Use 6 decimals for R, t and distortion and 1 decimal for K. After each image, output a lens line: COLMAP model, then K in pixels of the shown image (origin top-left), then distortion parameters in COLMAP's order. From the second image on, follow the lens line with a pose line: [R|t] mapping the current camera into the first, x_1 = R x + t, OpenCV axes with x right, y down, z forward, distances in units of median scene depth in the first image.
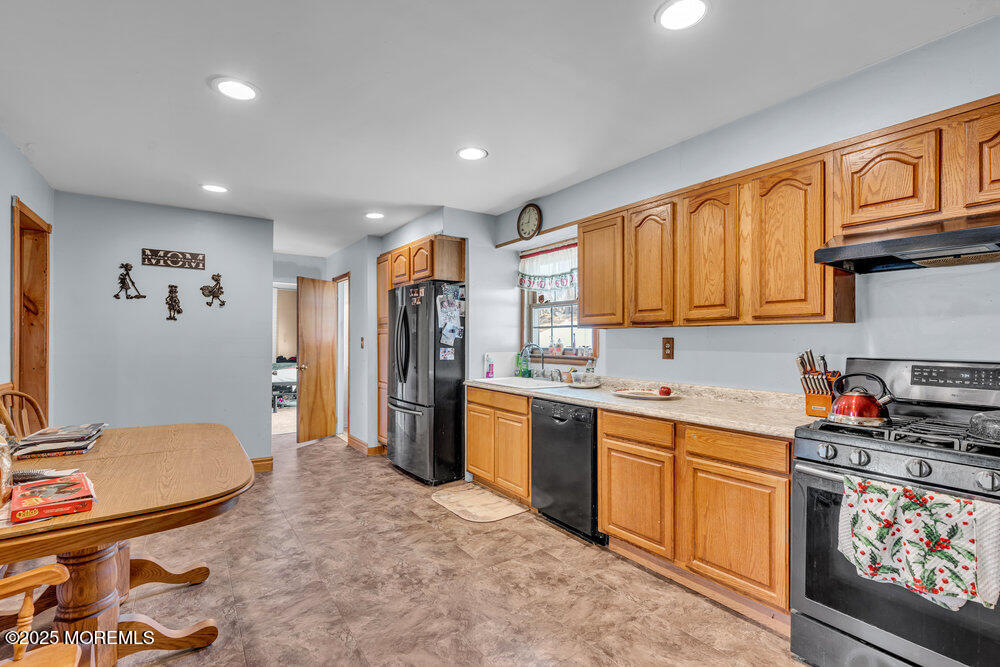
lens RADIAL K [[452.8, 0, 499.0], [0, 452.8, 338.7], [0, 0, 1]] dist [-0.000670, 0.000146]
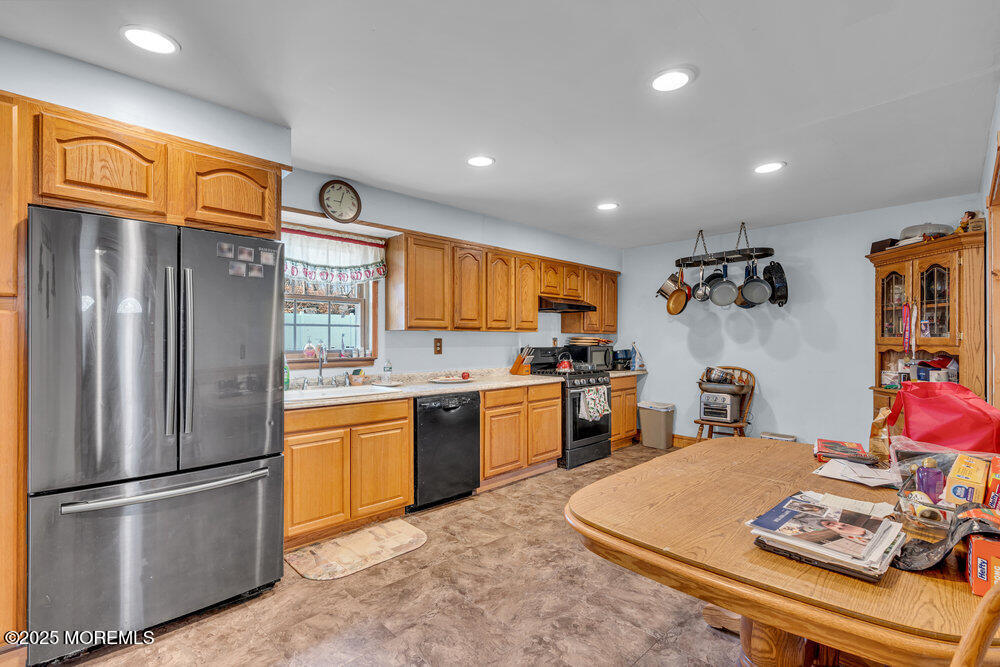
lens RADIAL K [[452.8, 0, 499.0], [0, 452.8, 338.7], [0, 0, 1]] dist [-0.000670, 0.000146]
pose [[-0.158344, 0.000424, 0.987384, -1.122388], [-0.002234, 0.999997, -0.000788, -0.001392], [-0.987382, -0.002331, -0.158342, 1.156995]]
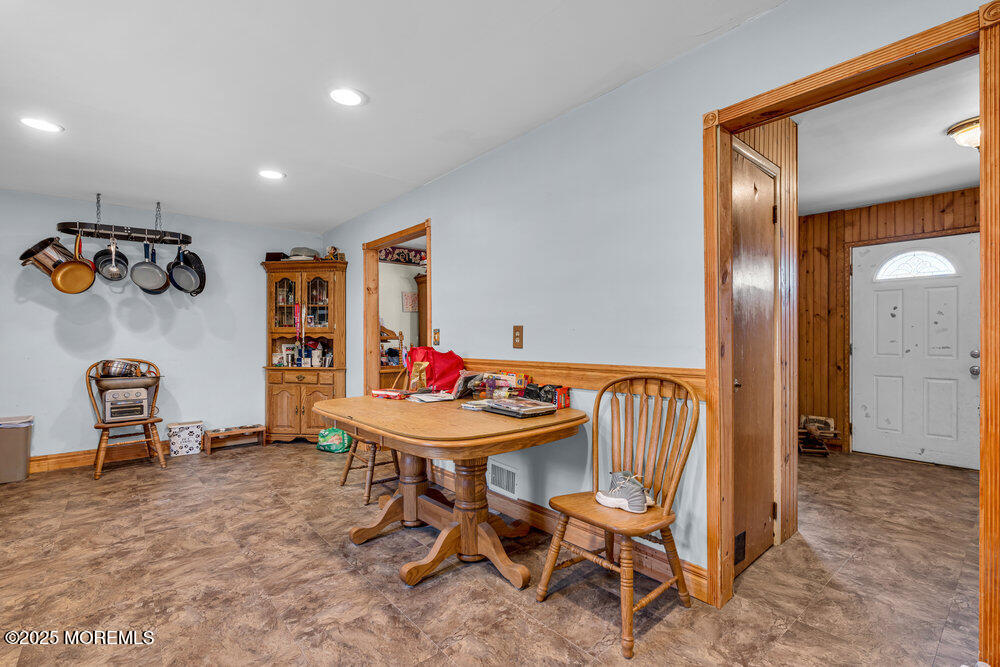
lens RADIAL K [[452.8, 0, 499.0], [0, 452.8, 338.7], [0, 0, 1]] dist [-0.000670, 0.000146]
pose [[-0.995782, 0.001787, -0.091738, -0.652337], [0.002334, 0.999980, -0.005851, 0.048108], [0.091726, -0.006041, -0.995766, 1.653848]]
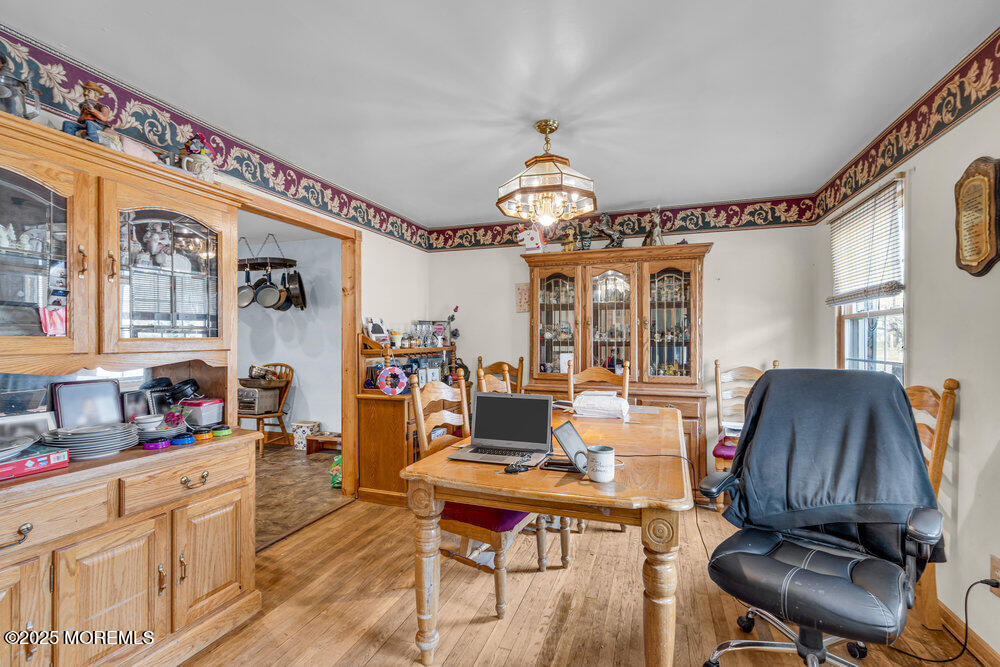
lens RADIAL K [[475.7, 0, 500.0], [0, 475.7, 333.5], [0, 0, 1]] dist [0.000349, 0.000071]
pose [[-0.594454, -0.004237, 0.804119, -1.734949], [0.005985, 0.999935, 0.009693, -0.038859], [-0.804107, 0.010574, -0.594390, 0.428907]]
